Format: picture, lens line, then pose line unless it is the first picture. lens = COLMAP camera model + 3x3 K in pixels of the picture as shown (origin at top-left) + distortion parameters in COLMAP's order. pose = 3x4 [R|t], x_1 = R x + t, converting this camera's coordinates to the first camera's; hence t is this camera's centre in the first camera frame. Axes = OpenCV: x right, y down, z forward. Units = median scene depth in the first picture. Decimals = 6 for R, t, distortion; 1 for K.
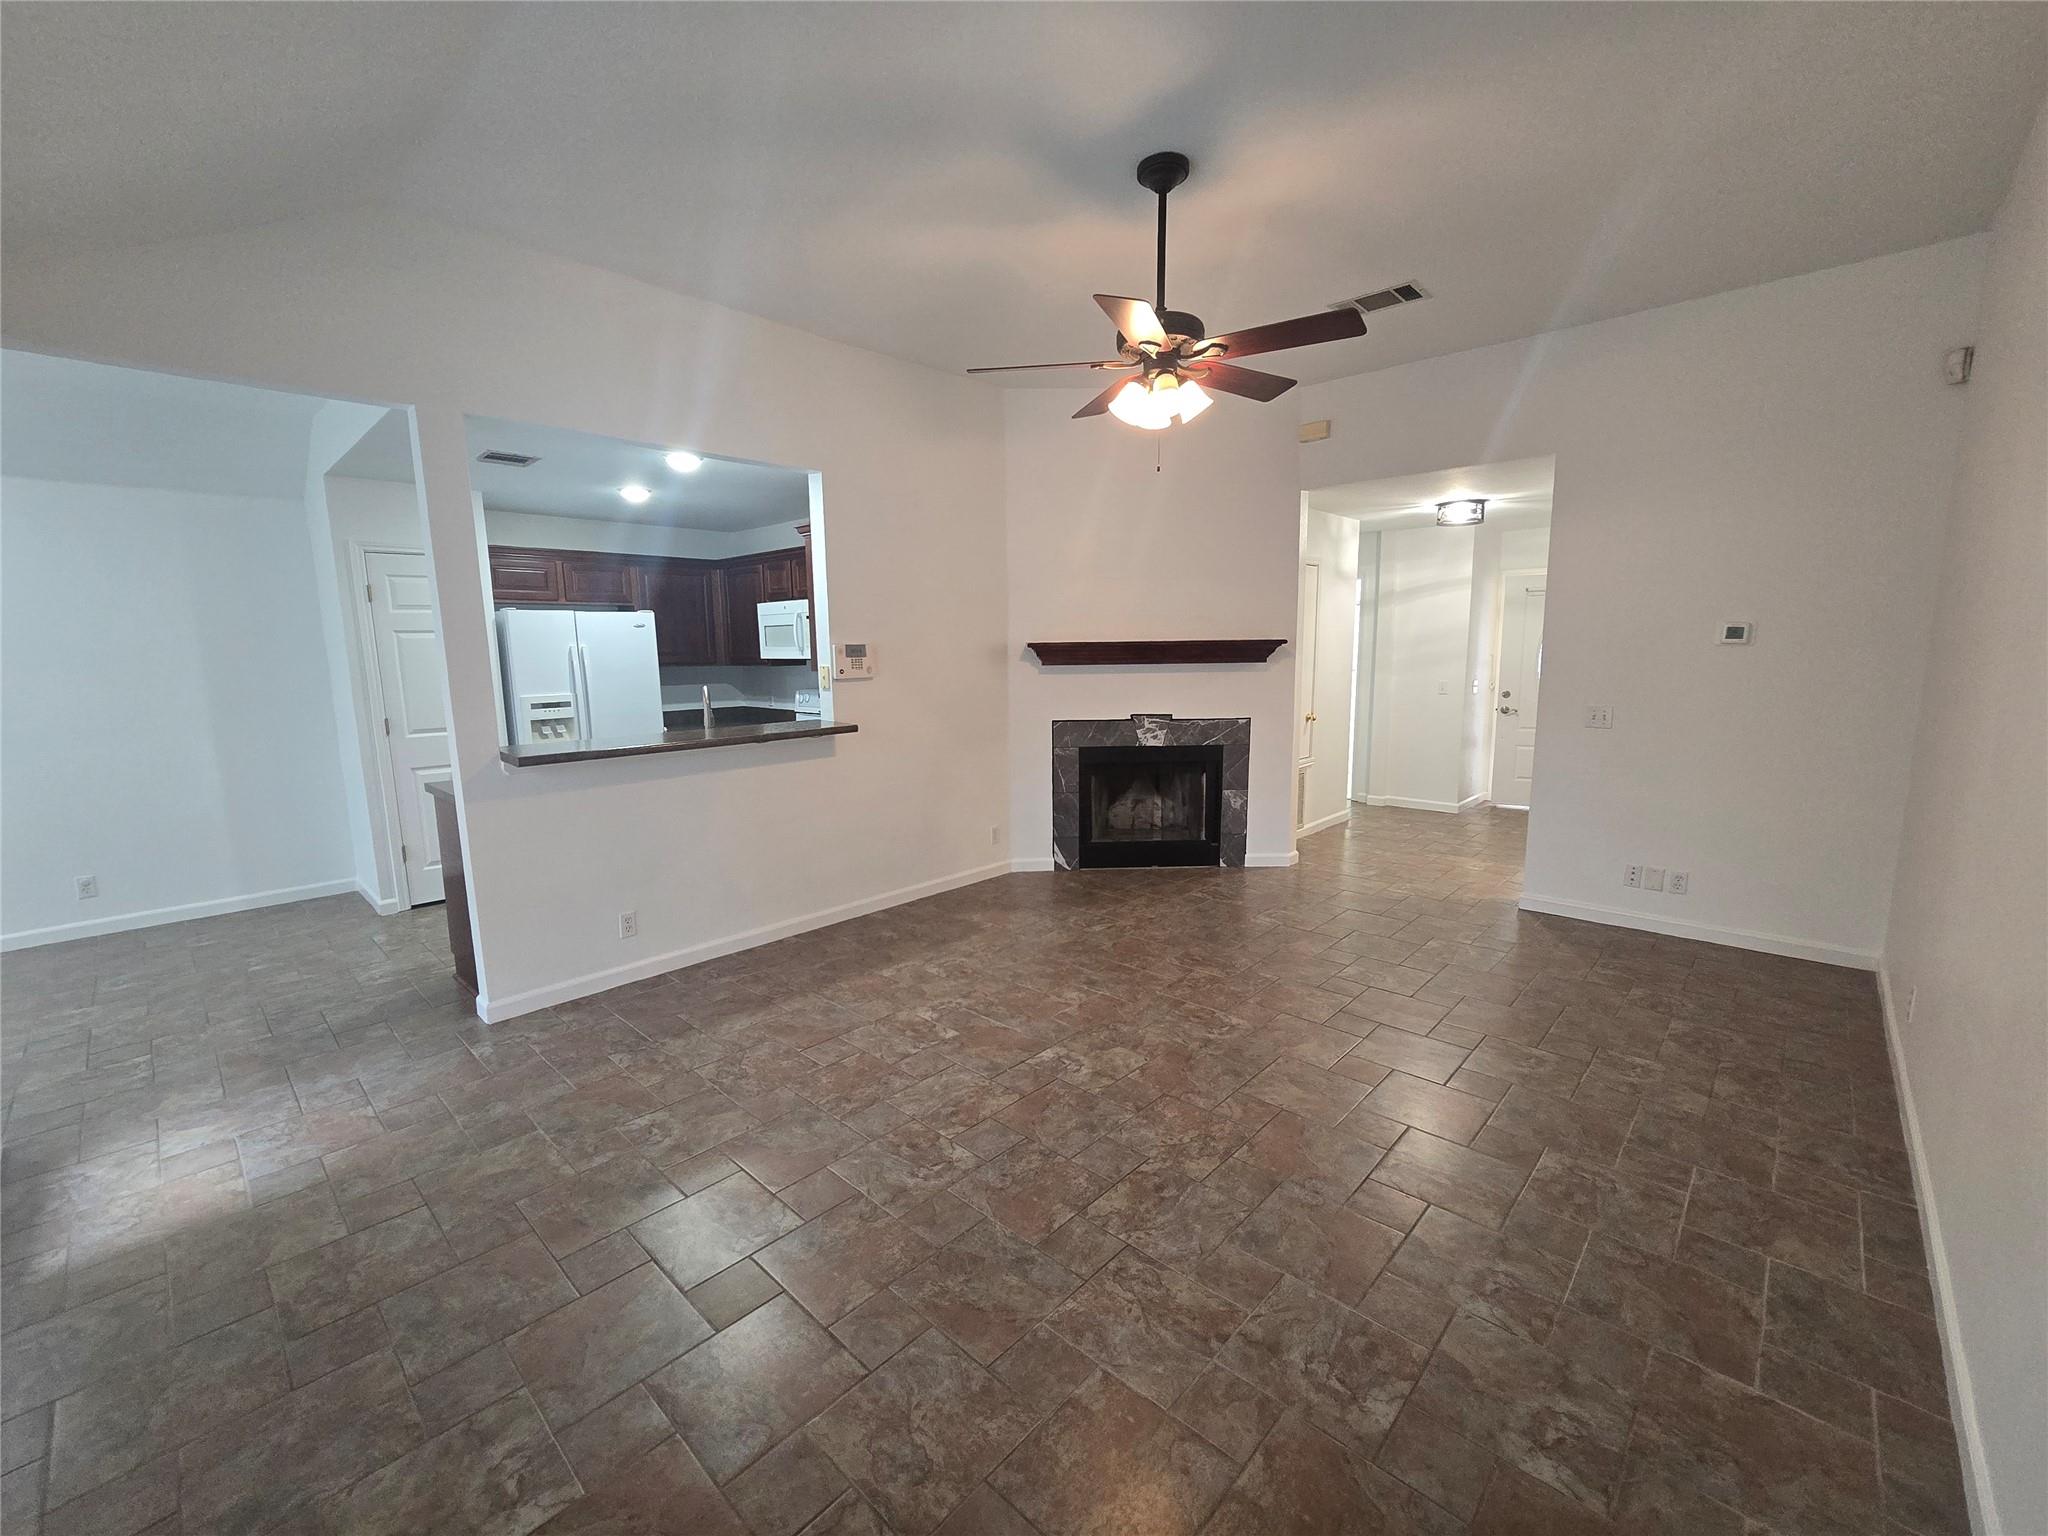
lens RADIAL K [[841.8, 0, 1018.3], [0, 841.8, 774.6], [0, 0, 1]] dist [-0.007747, 0.000426]
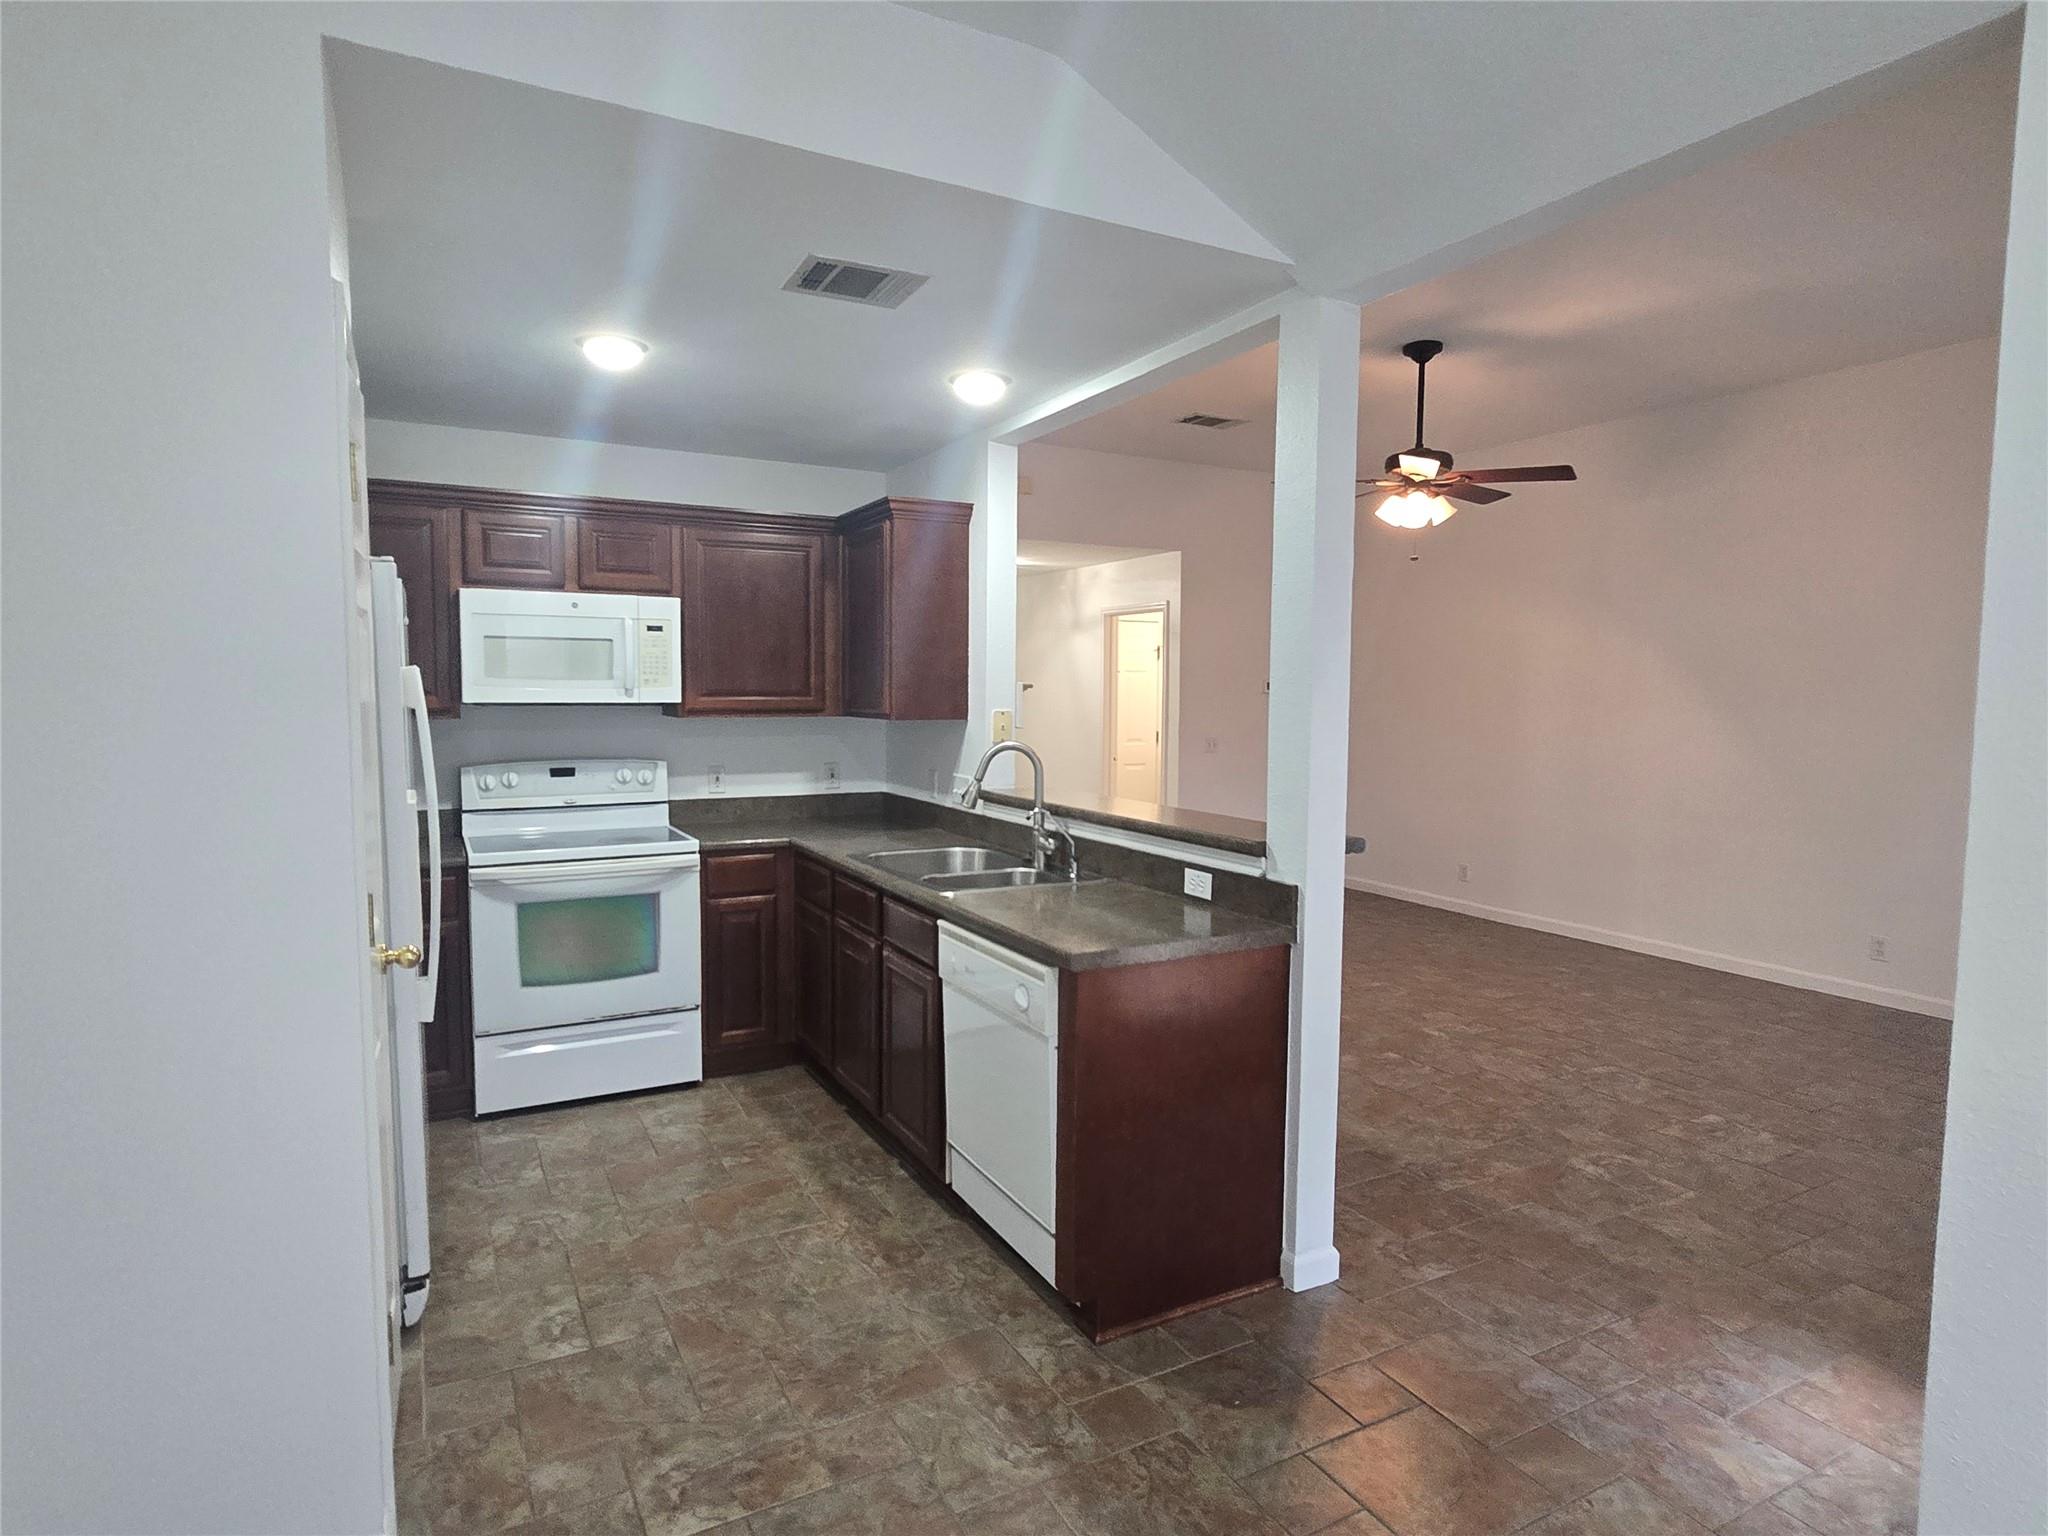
lens RADIAL K [[1130.0, 0, 1033.4], [0, 1130.0, 762.4], [0, 0, 1]] dist [-0.004822, -0.002008]
pose [[0.304390, -0.047556, 0.951360, -1.441169], [0.135549, 0.990752, 0.006156, -0.113370], [-0.942854, 0.127082, 0.308021, 0.886546]]
